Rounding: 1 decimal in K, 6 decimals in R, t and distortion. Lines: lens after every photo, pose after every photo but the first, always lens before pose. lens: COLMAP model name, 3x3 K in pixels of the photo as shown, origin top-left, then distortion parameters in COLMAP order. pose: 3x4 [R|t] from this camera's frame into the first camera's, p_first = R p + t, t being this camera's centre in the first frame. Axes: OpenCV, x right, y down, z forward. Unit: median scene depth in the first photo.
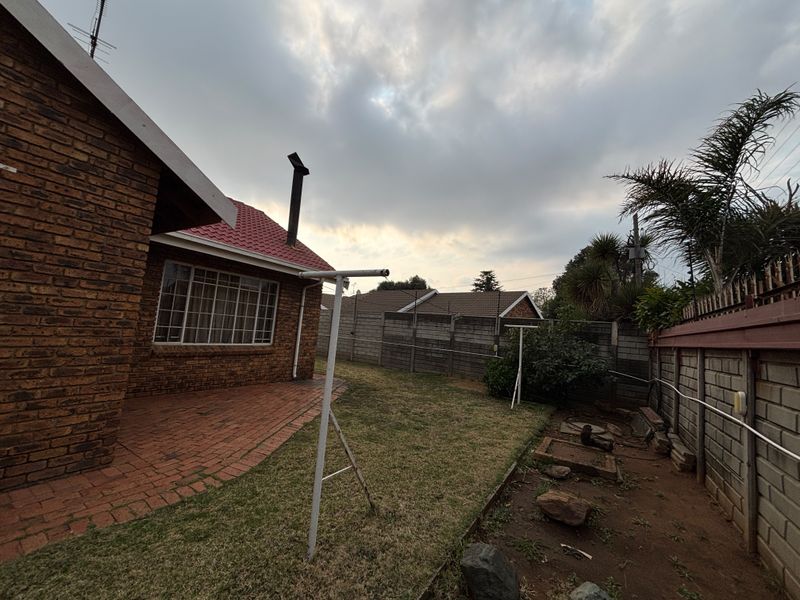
lens RADIAL K [[319.6, 0, 398.4], [0, 319.6, 299.0], [0, 0, 1]] dist [0.000514, -0.000324]
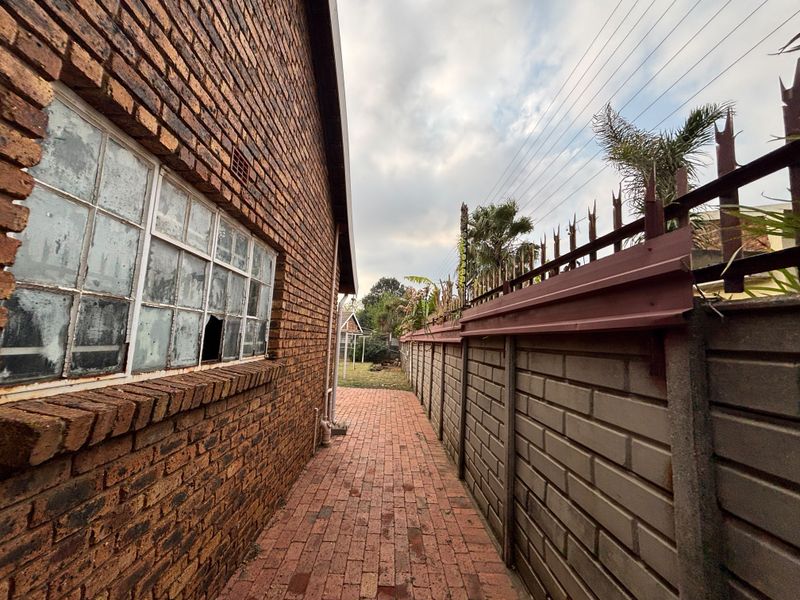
lens RADIAL K [[319.6, 0, 398.4], [0, 319.6, 299.0], [0, 0, 1]] dist [0.000514, -0.000324]
pose [[0.832534, 0.021631, 0.553552, -0.374063], [-0.024147, 0.999705, -0.002750, -0.099278], [-0.553448, -0.011077, 0.832810, -0.618713]]
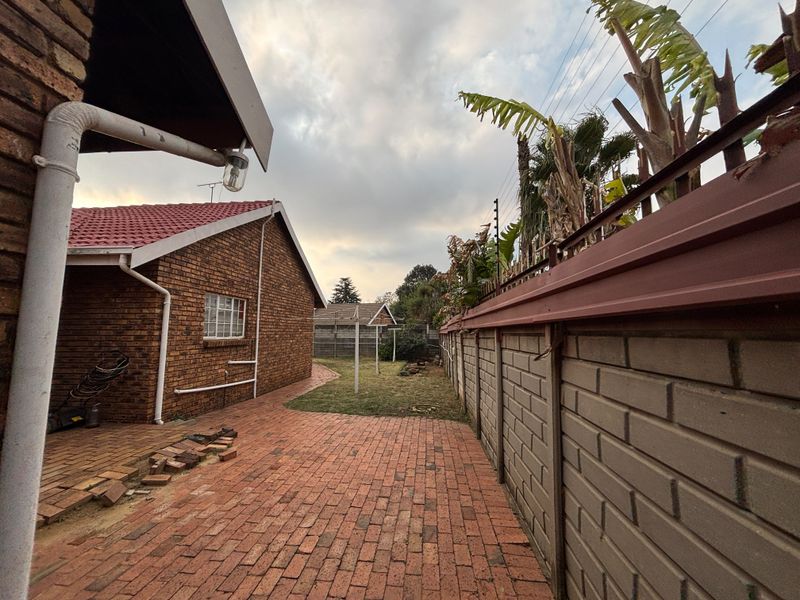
lens RADIAL K [[319.6, 0, 398.4], [0, 319.6, 299.0], [0, 0, 1]] dist [0.000514, -0.000324]
pose [[0.891128, -0.033812, 0.452490, -0.253922], [0.029300, 0.999426, 0.016977, -0.069299], [-0.452804, -0.001871, 0.891608, -0.440851]]
